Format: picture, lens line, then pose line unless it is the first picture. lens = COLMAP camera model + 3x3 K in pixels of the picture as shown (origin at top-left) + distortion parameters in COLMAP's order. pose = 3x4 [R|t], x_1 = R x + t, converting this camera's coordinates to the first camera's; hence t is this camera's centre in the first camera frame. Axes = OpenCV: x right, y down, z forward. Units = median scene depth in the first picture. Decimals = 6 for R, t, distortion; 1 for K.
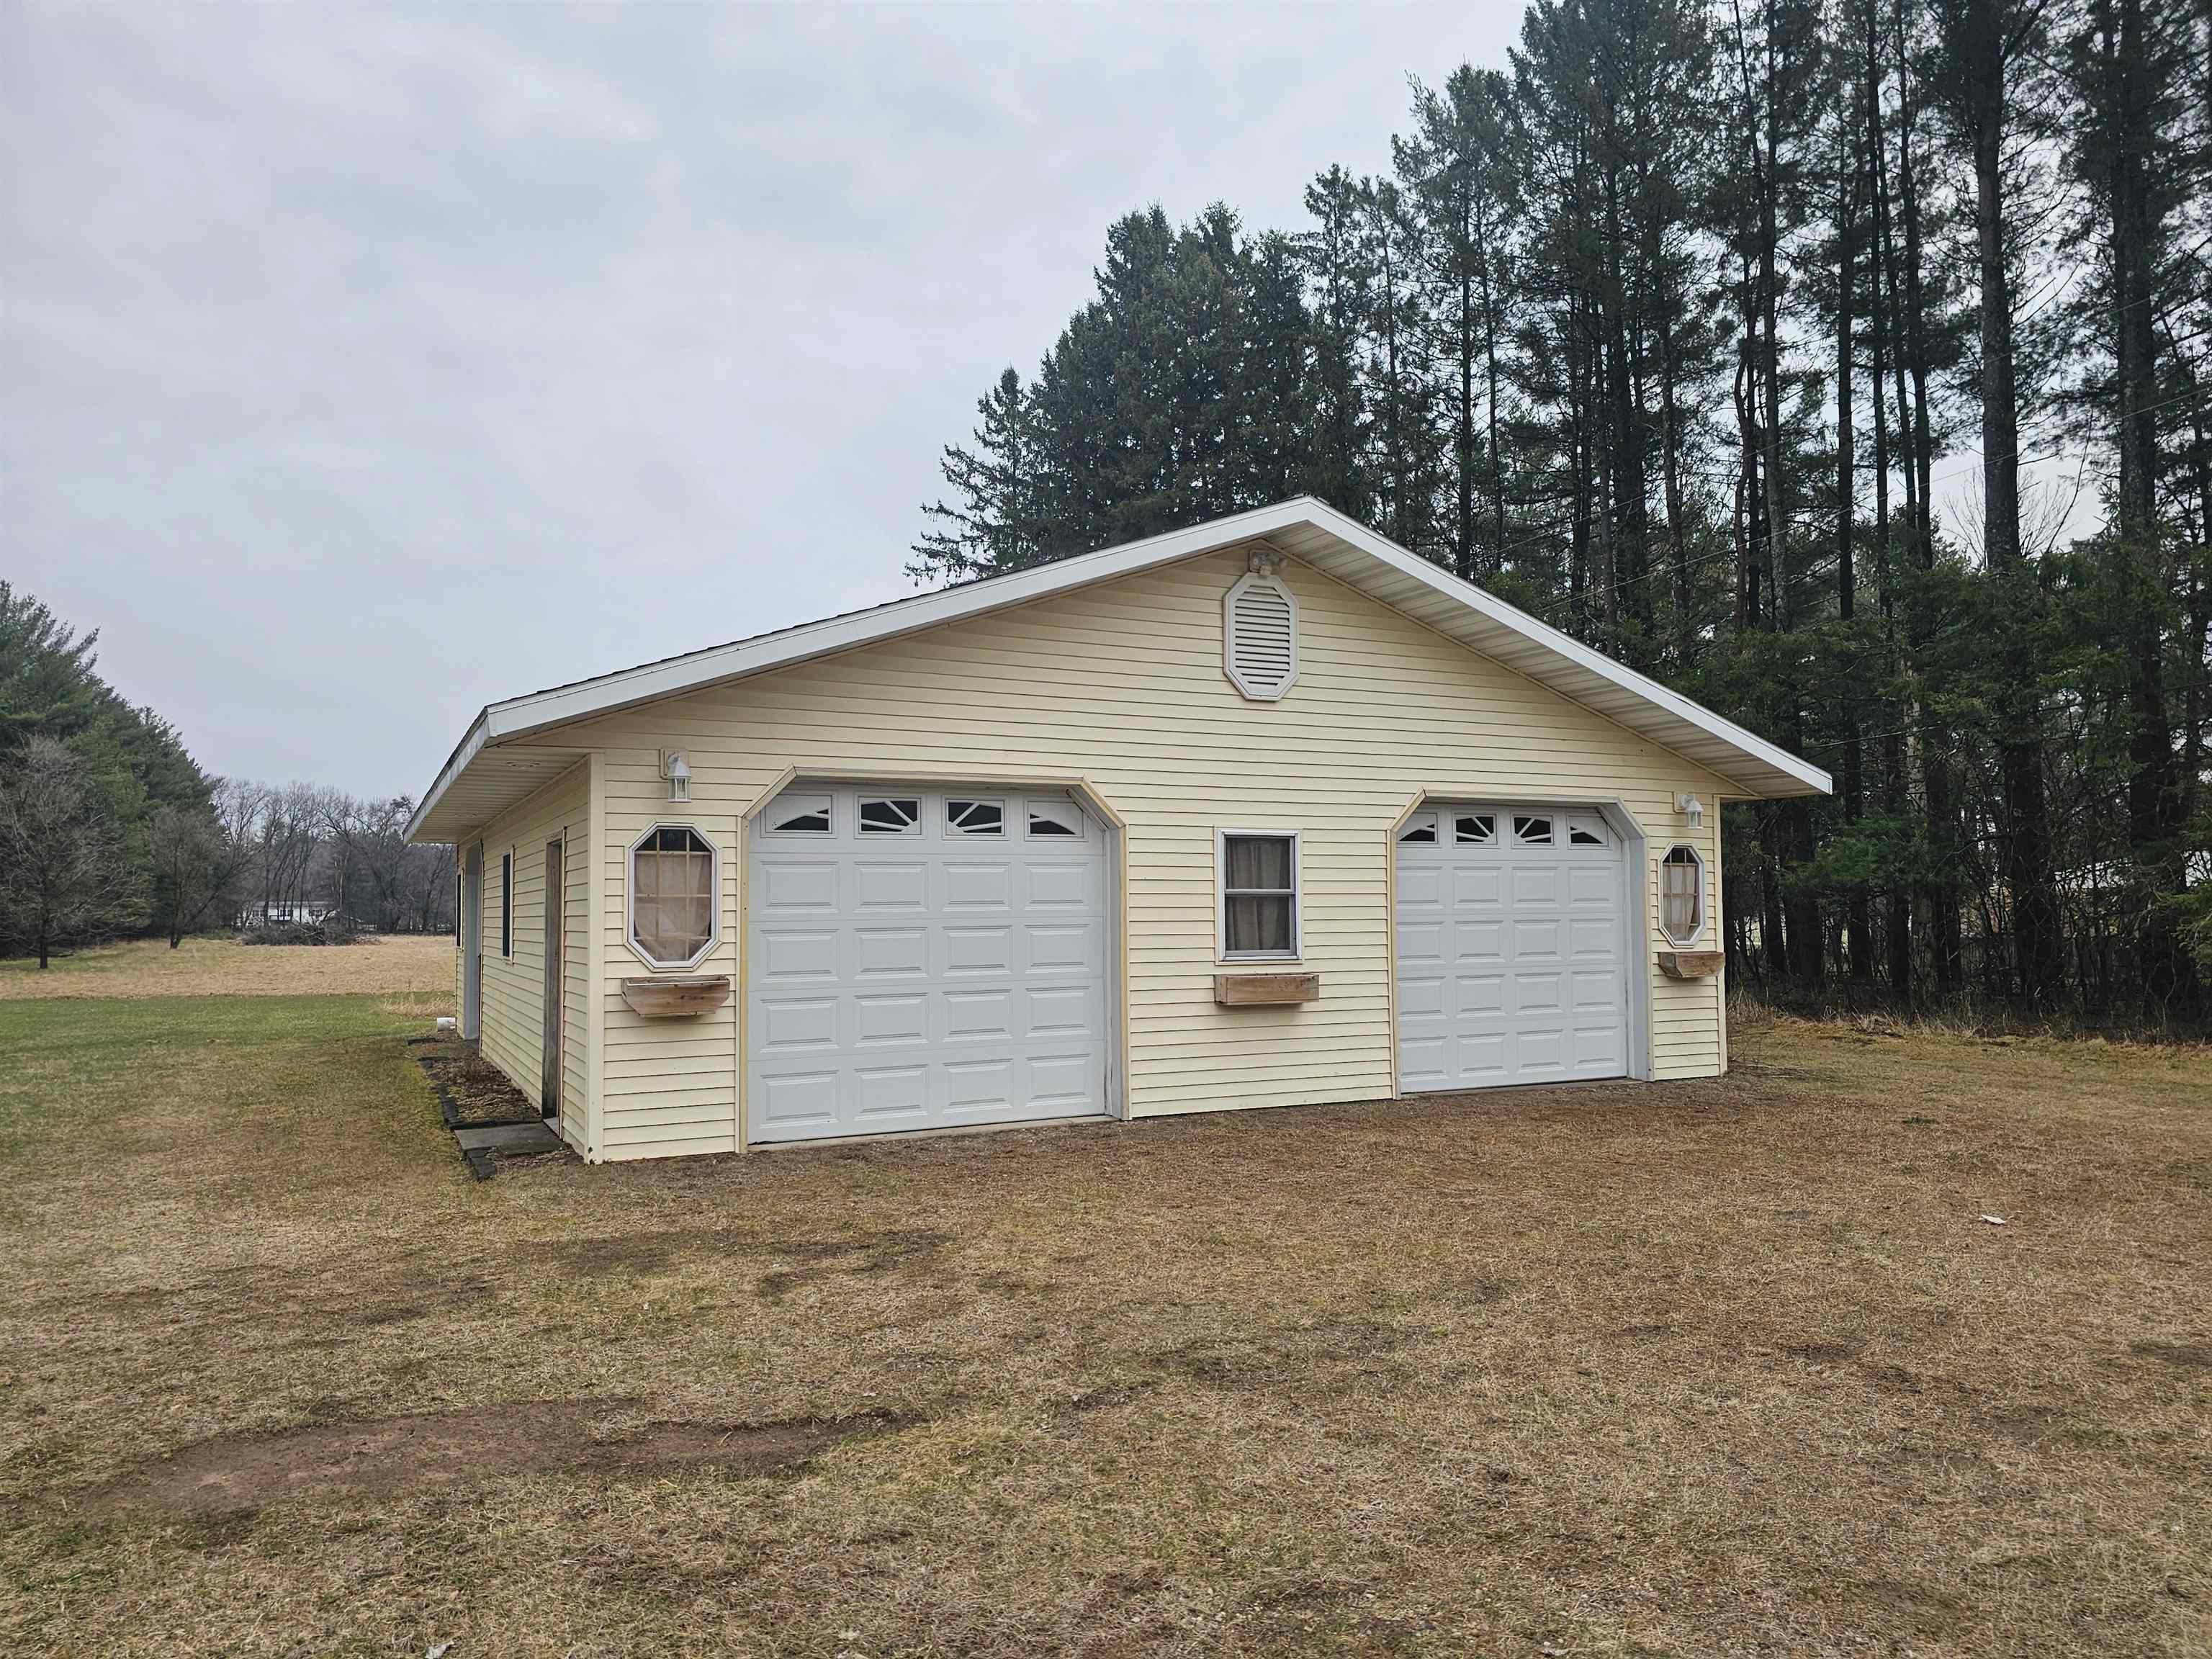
lens RADIAL K [[1481.5, 0, 1105.2], [0, 1481.5, 843.3], [0, 0, 1]] dist [0.048905, -0.037161]
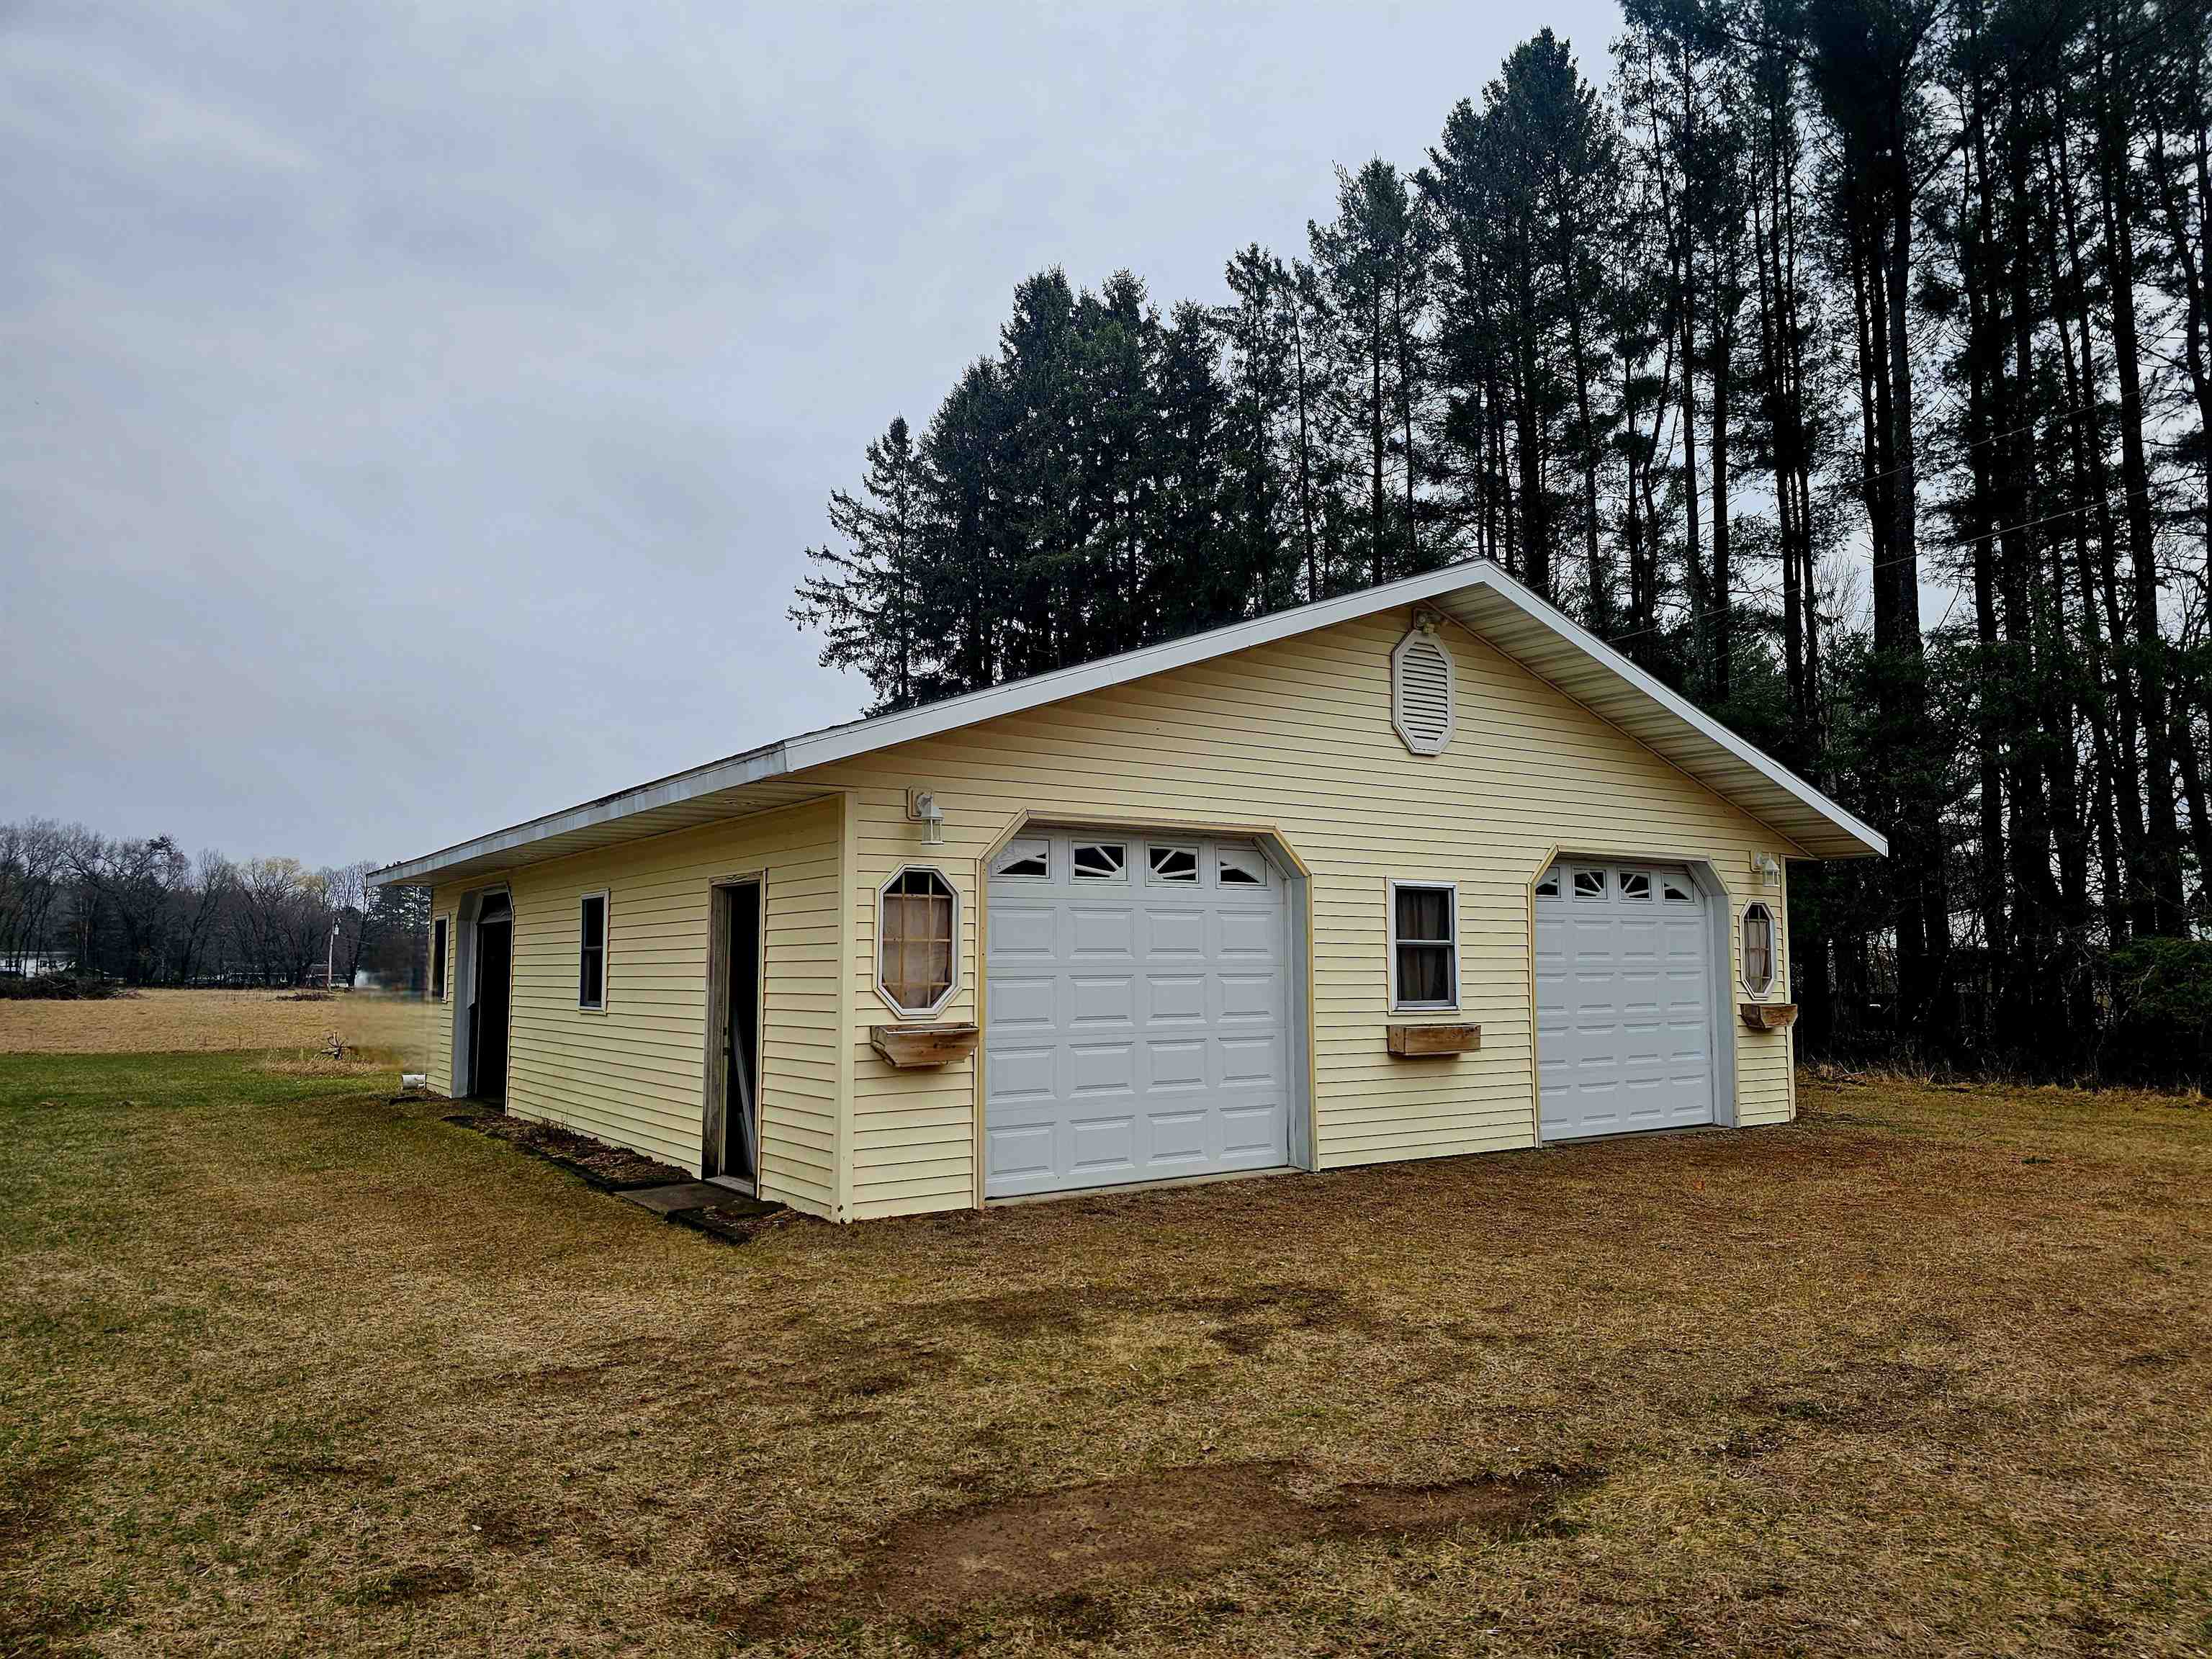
lens RADIAL K [[1481.5, 0, 1090.9], [0, 1481.5, 834.6], [0, 0, 1]] dist [0.048905, -0.037161]
pose [[0.988851, 0.018401, 0.147769, -0.279725], [-0.012058, 0.998972, -0.043703, 0.006373], [-0.148421, 0.041434, 0.988056, 0.027103]]
